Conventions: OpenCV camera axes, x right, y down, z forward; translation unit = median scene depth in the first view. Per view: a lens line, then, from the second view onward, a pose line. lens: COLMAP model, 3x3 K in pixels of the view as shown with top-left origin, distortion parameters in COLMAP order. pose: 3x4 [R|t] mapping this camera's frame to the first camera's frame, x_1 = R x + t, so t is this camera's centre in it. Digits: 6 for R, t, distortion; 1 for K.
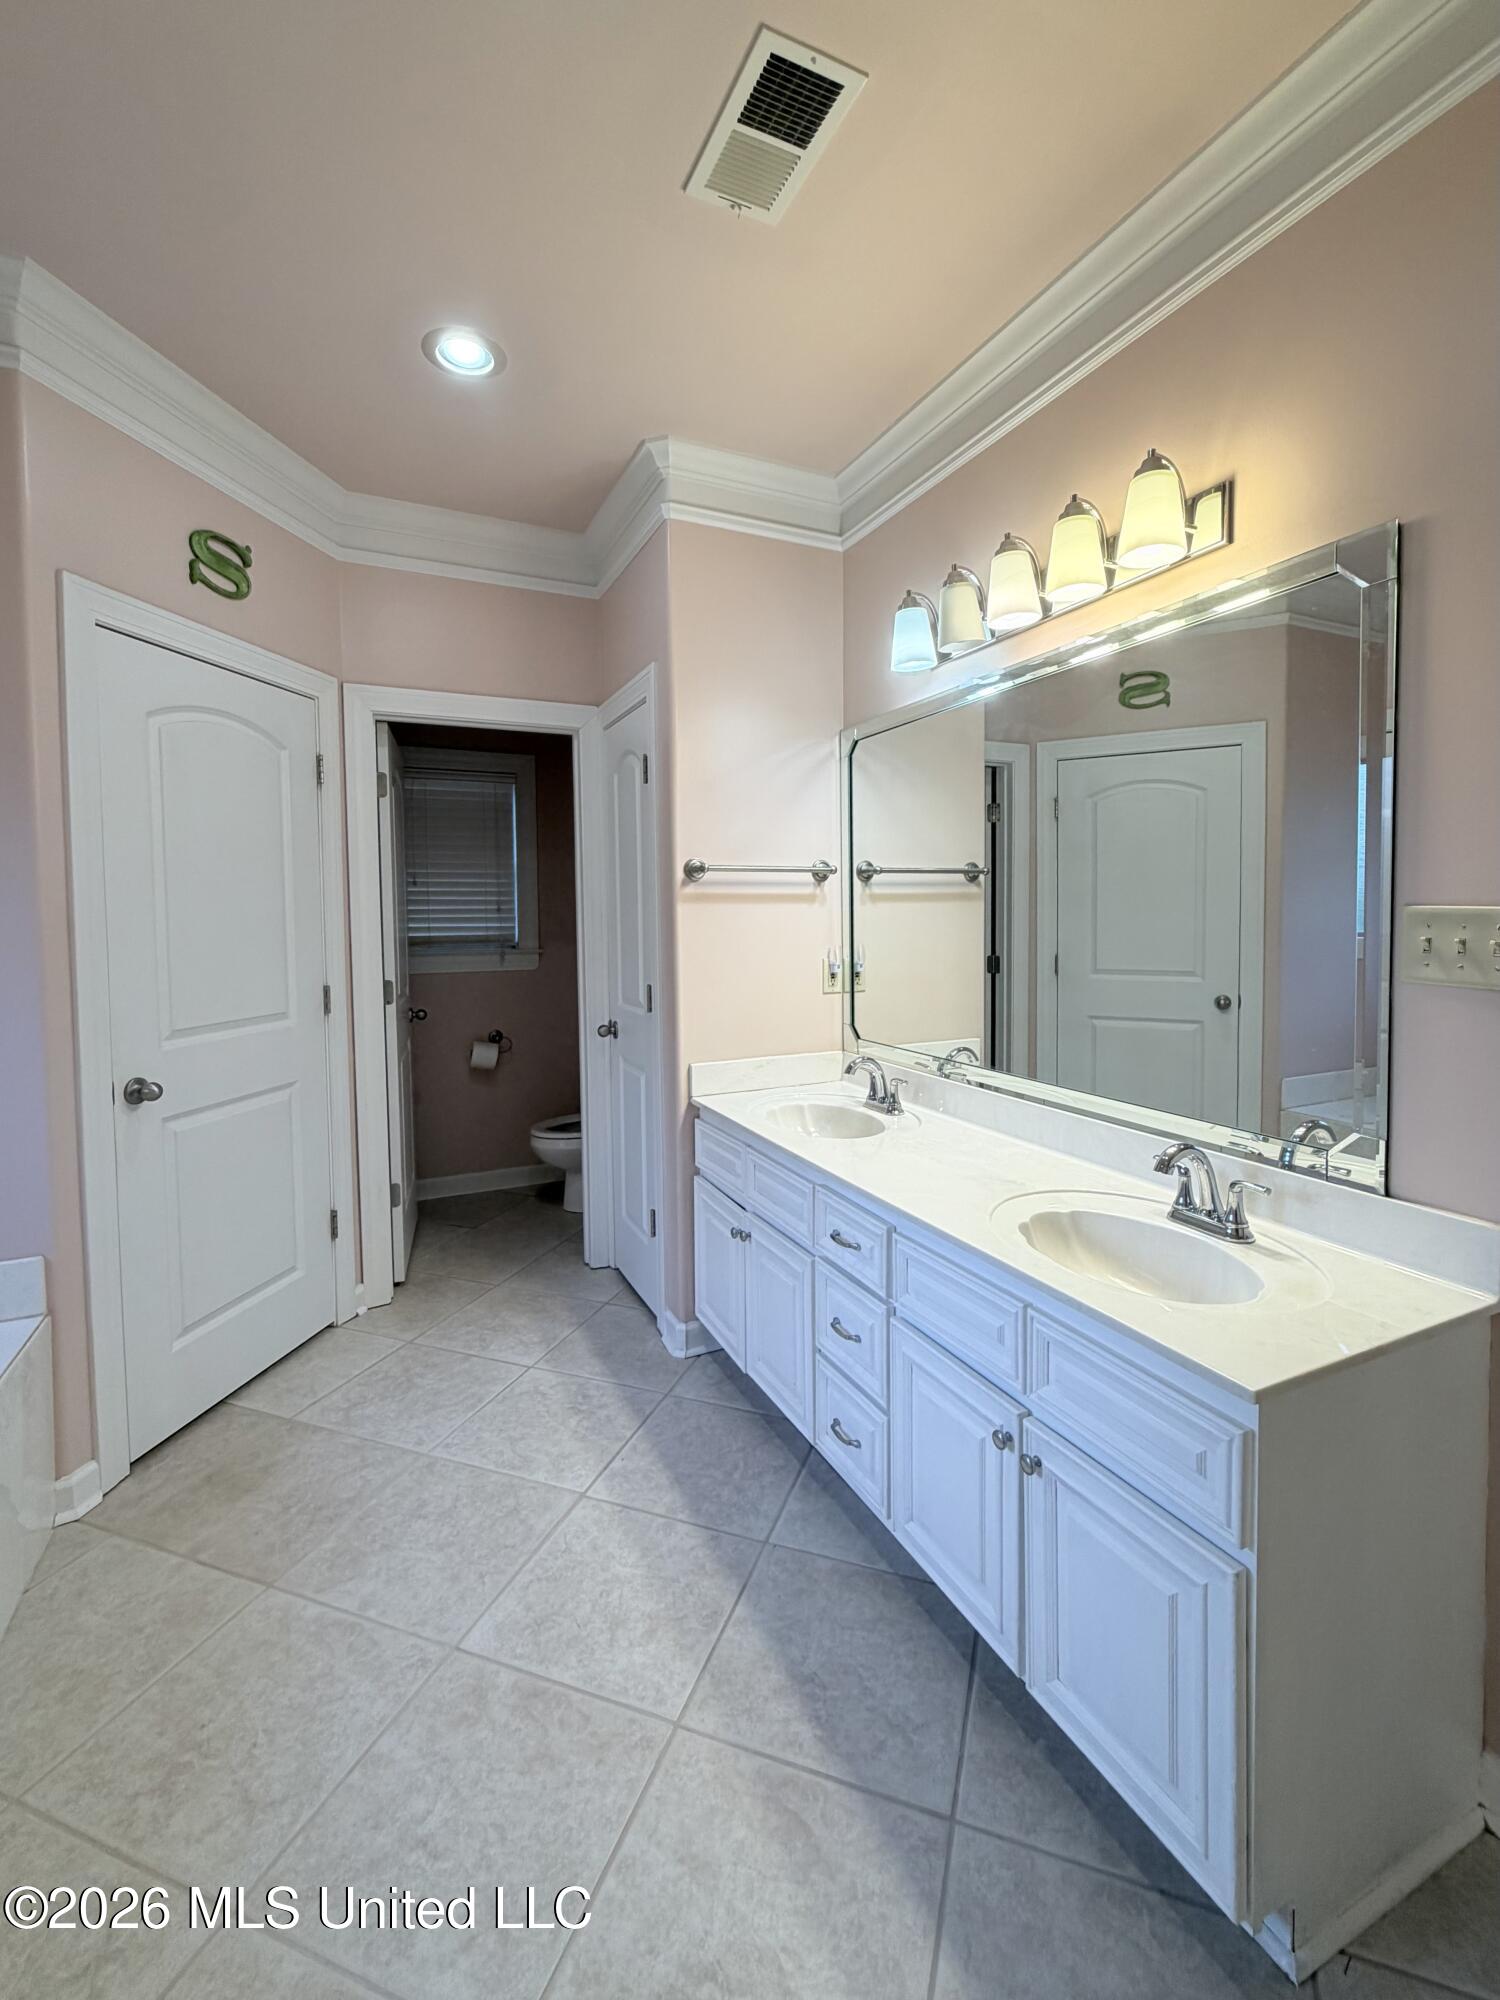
lens RADIAL K [[871.7, 0, 749.2], [0, 871.7, 947.7], [0, 0, 1]] dist [-0.002075, 0.000248]
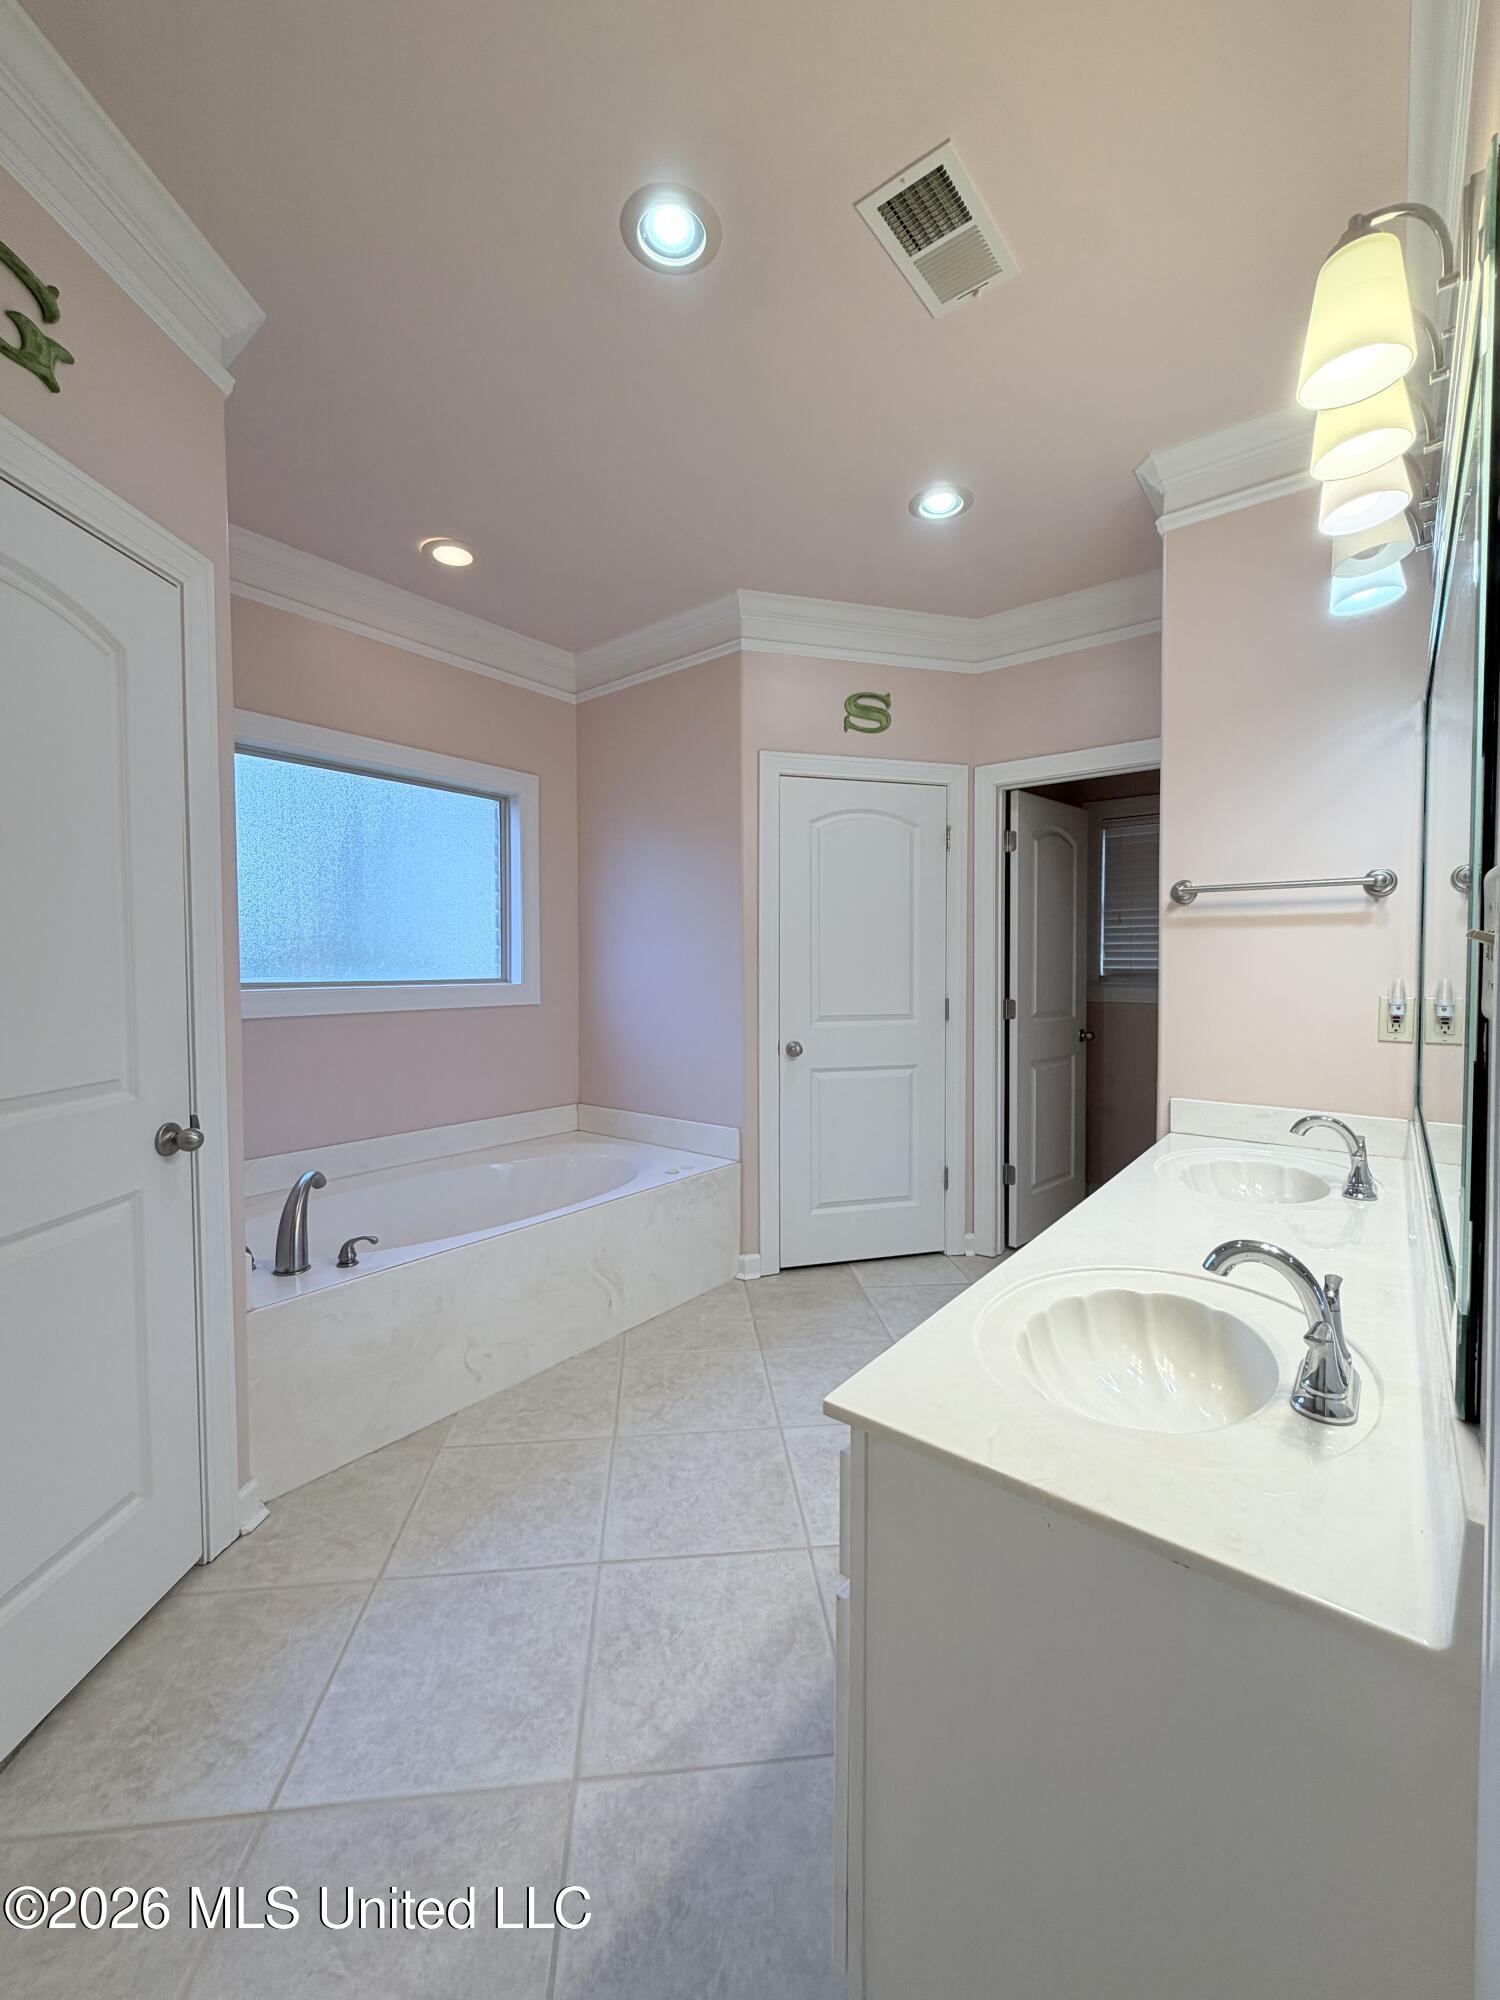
lens RADIAL K [[797.2, 0, 755.3], [0, 797.2, 990.2], [0, 0, 1]] dist [-0.000795, 0.000130]
pose [[0.441830, 0.039349, -0.896235, 0.617405], [-0.042201, 0.998843, 0.023049, 0.019054], [0.896106, 0.027638, 0.442980, 0.247701]]
